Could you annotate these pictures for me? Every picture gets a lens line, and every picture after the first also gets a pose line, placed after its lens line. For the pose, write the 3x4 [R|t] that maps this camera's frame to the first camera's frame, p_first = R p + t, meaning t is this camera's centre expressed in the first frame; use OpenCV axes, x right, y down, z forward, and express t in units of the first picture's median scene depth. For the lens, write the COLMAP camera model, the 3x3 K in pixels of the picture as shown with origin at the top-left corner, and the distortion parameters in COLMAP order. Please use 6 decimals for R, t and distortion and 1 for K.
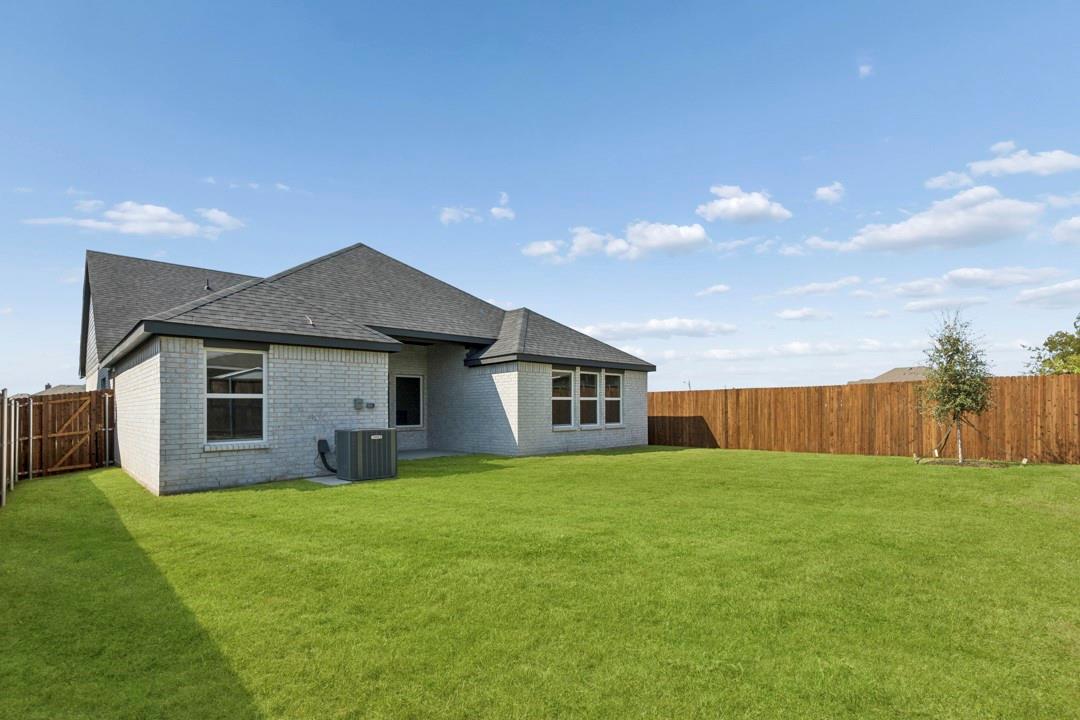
lens RADIAL K [[500.5, 0, 554.5], [0, 500.5, 333.0], [0, 0, 1]] dist [0.000827, -0.000077]
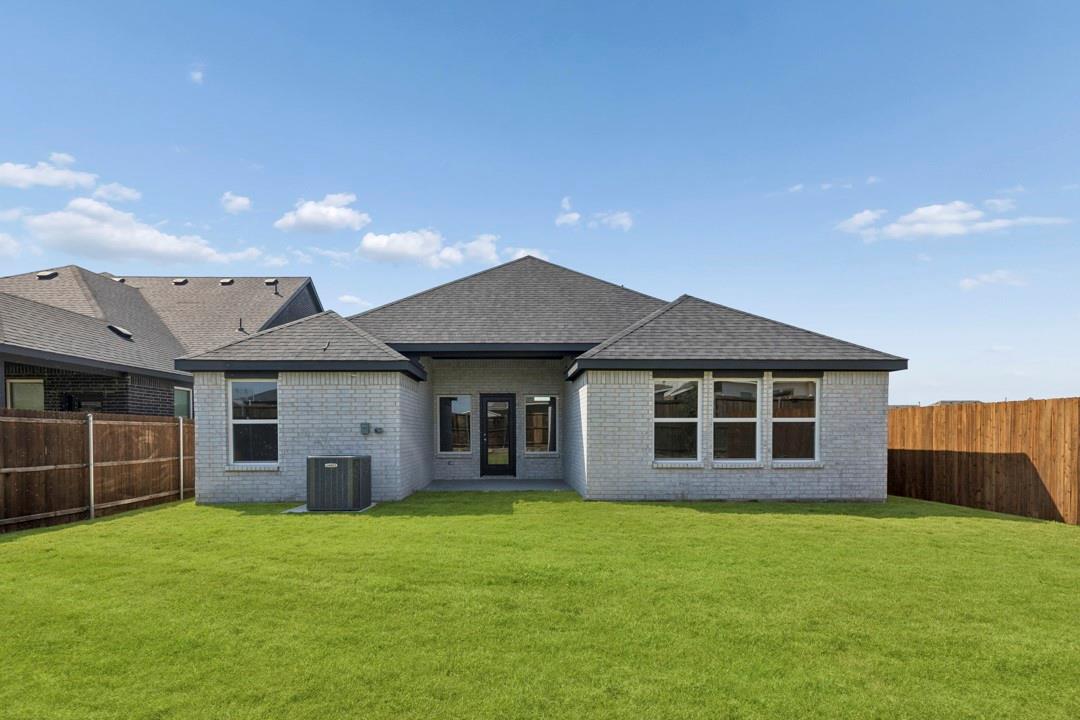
lens RADIAL K [[526.8, 0, 539.6], [0, 526.8, 387.0], [0, 0, 1]] dist [0.008755, 0.000346]
pose [[0.725182, -0.052652, -0.686542, 0.391561], [0.098073, 0.994805, 0.027299, 0.051633], [0.681537, -0.087128, 0.726578, 0.381692]]
